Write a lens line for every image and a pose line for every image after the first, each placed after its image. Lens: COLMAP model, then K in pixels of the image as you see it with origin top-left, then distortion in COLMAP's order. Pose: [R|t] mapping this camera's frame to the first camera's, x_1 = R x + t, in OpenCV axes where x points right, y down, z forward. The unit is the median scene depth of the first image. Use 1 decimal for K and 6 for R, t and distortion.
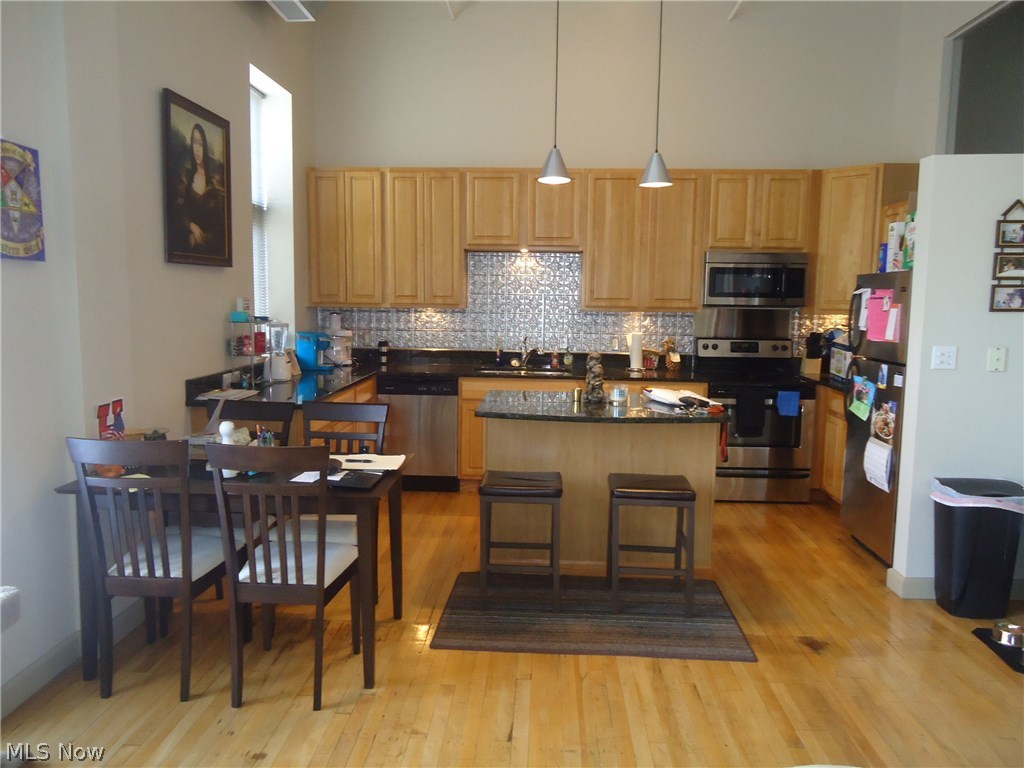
lens RADIAL K [[753.5, 0, 512.0], [0, 753.5, 384.0], [0, 0, 1]] dist [-0.008012, -0.002314]
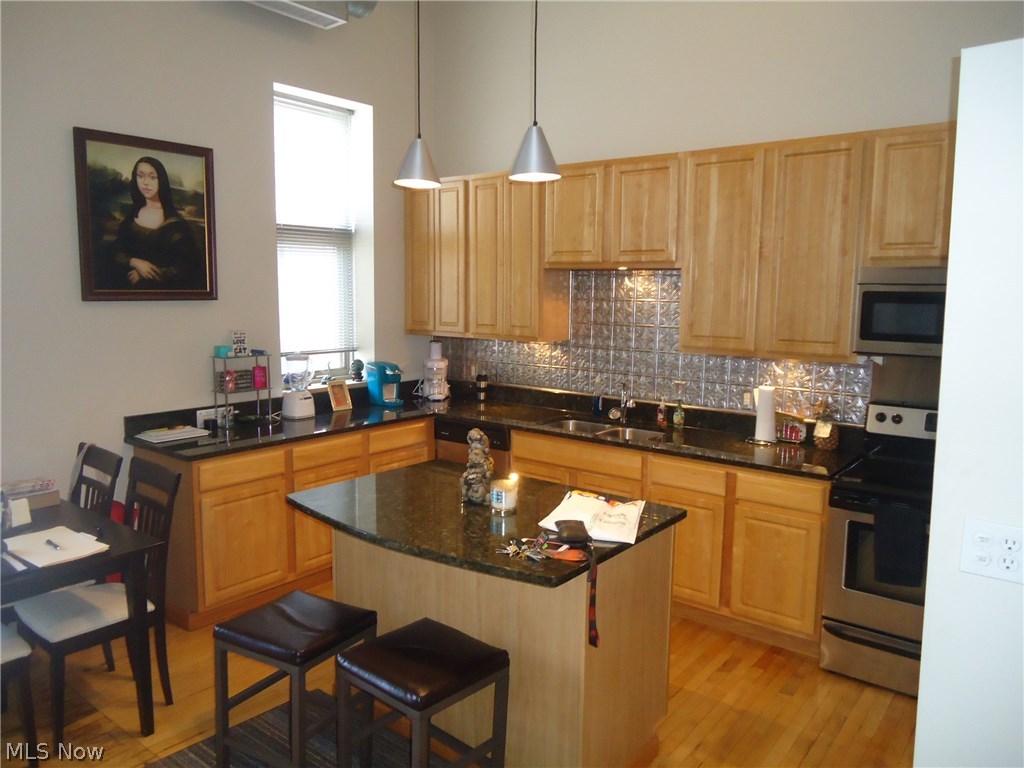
lens RADIAL K [[753.5, 0, 512.0], [0, 753.5, 384.0], [0, 0, 1]] dist [-0.008012, -0.002314]
pose [[0.811976, 0.069259, -0.579567, 0.389342], [-0.068848, 0.997368, 0.022731, -0.074312], [0.579616, 0.021446, 0.814608, 0.338746]]
